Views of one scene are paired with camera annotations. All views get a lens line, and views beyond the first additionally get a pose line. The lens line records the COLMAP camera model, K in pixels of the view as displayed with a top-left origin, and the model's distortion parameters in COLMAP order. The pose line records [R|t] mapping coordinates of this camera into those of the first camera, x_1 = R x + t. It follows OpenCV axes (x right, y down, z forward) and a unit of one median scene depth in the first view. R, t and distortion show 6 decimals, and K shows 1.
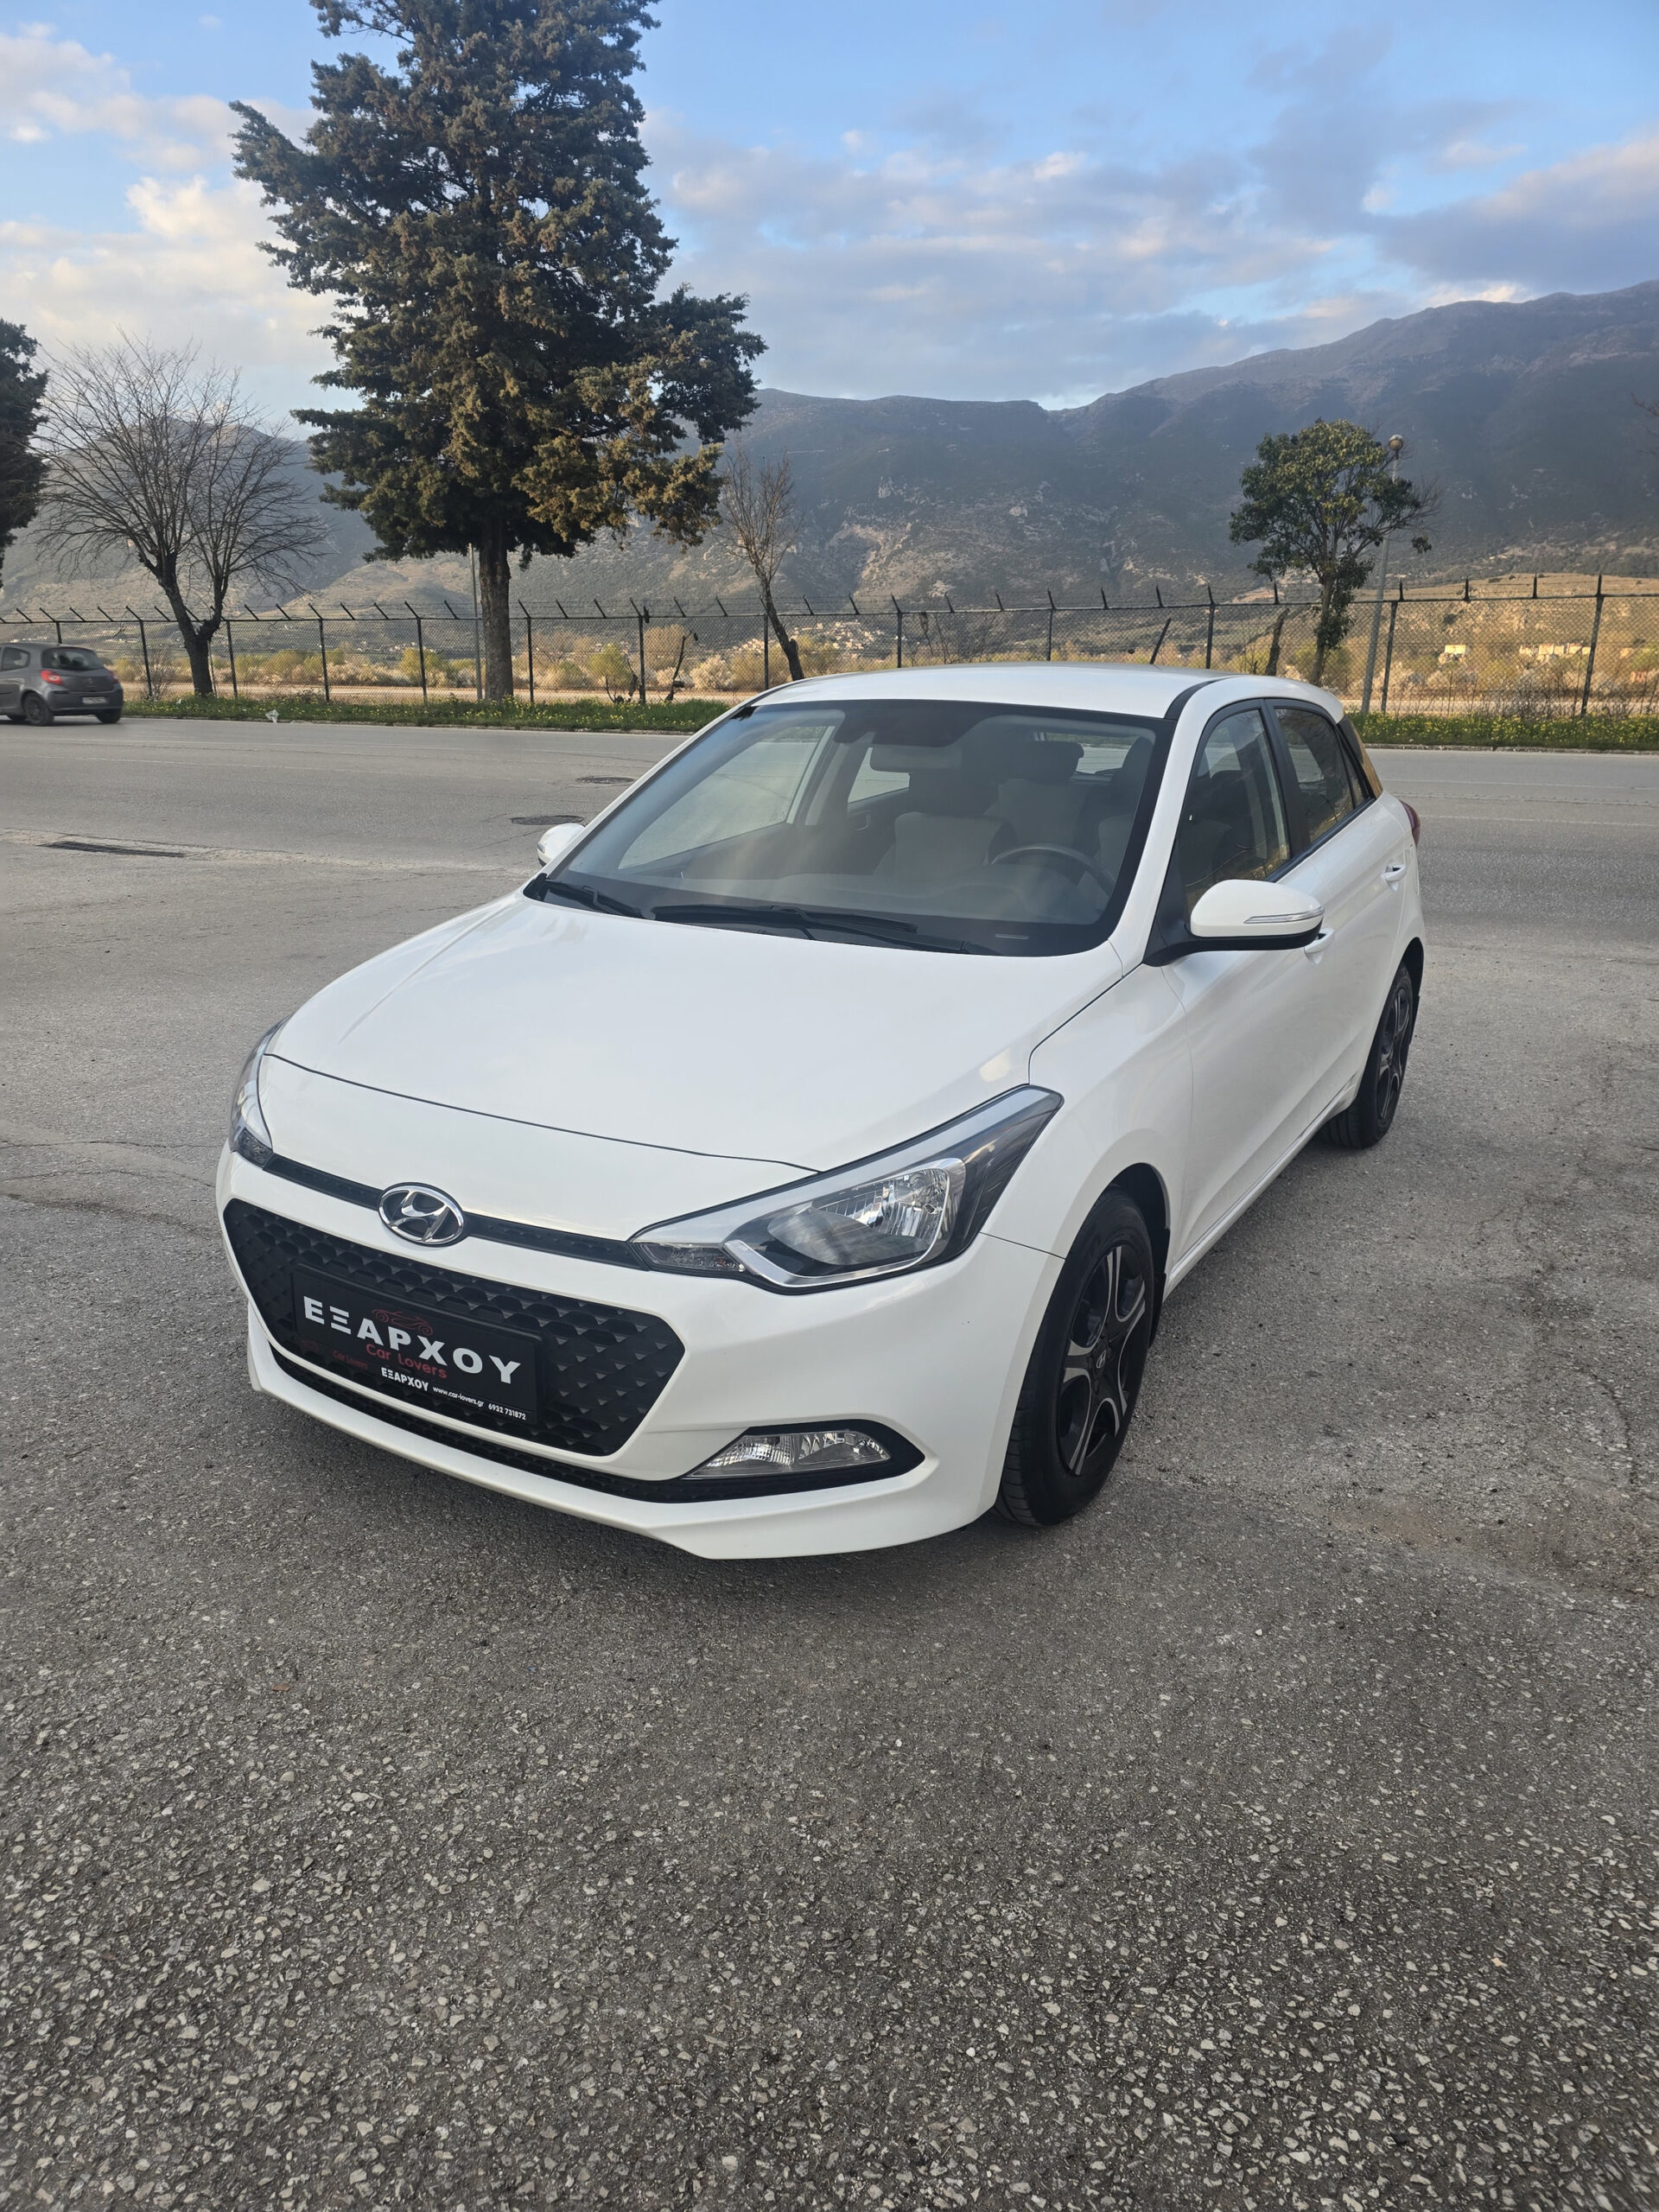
lens RADIAL K [[1519.7, 0, 815.0], [0, 1519.7, 1100.6], [0, 0, 1]] dist [0.078859, -0.093541]
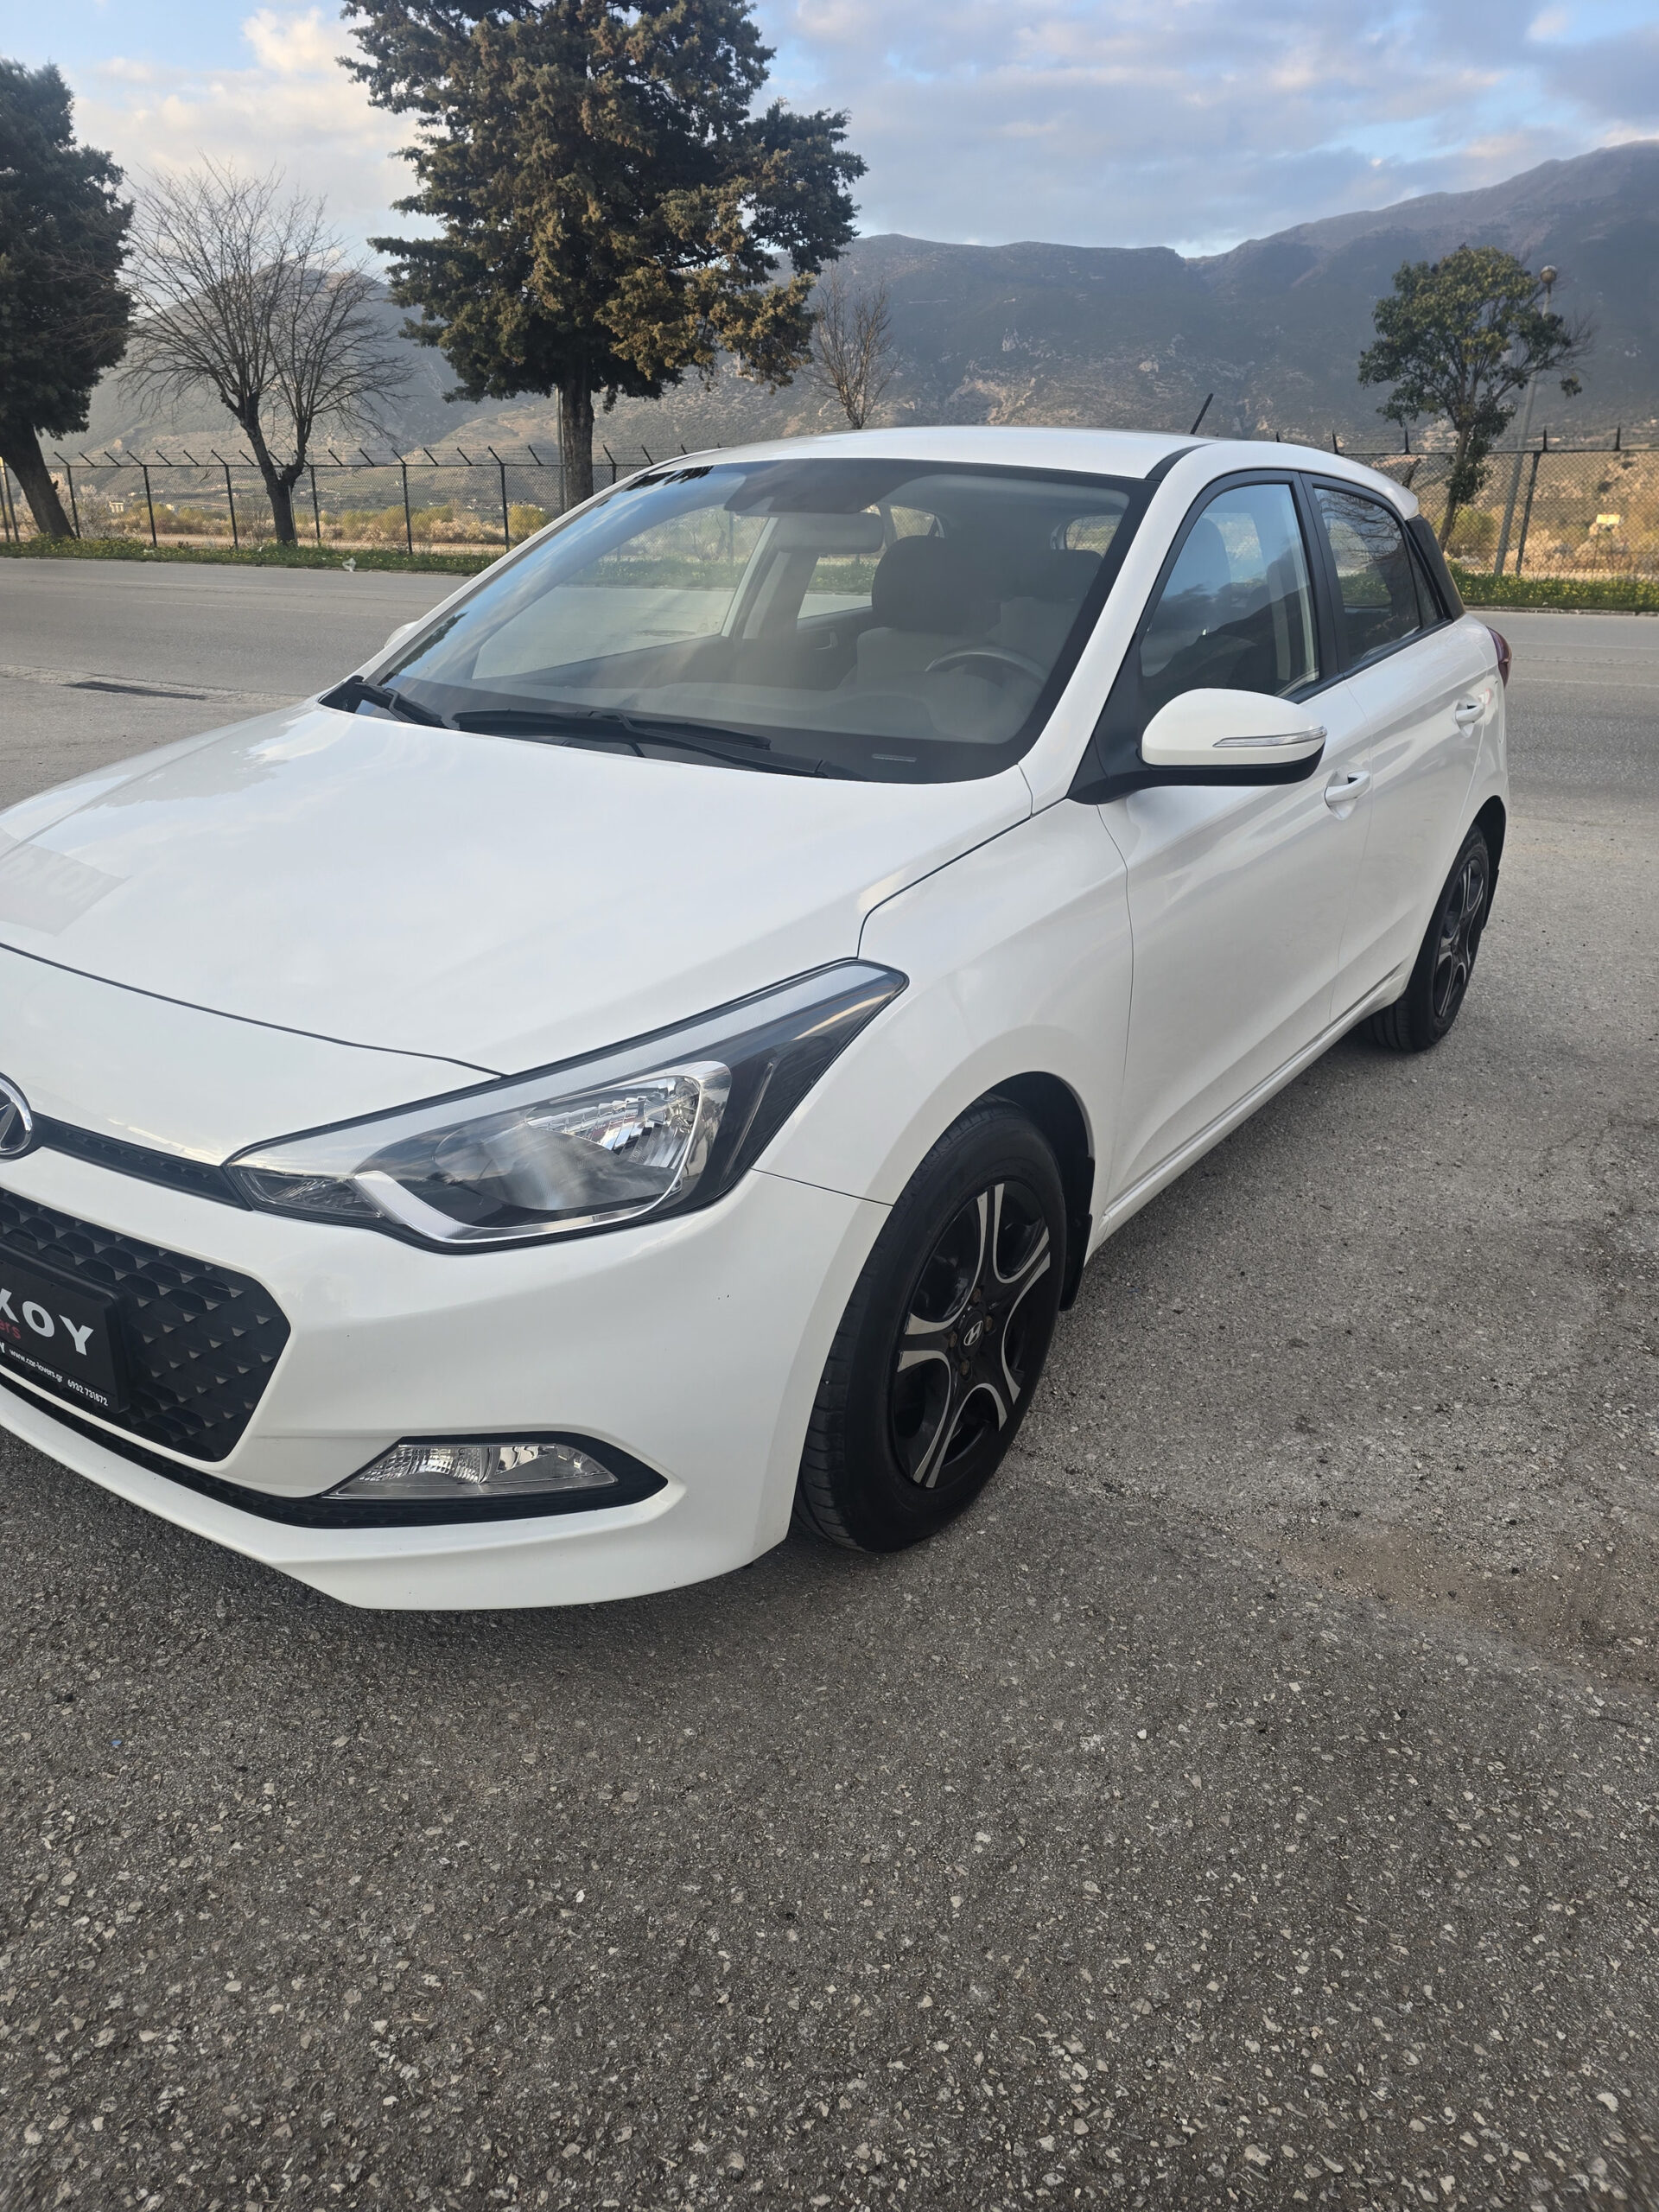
lens RADIAL K [[1499.3, 0, 834.2], [0, 1499.3, 1079.1], [0, 0, 1]] dist [0.059218, -0.058377]
pose [[0.997569, 0.034288, -0.060671, 0.104404], [-0.030064, 0.997148, 0.069219, -0.001499], [0.062872, -0.067226, 0.995755, 0.181673]]
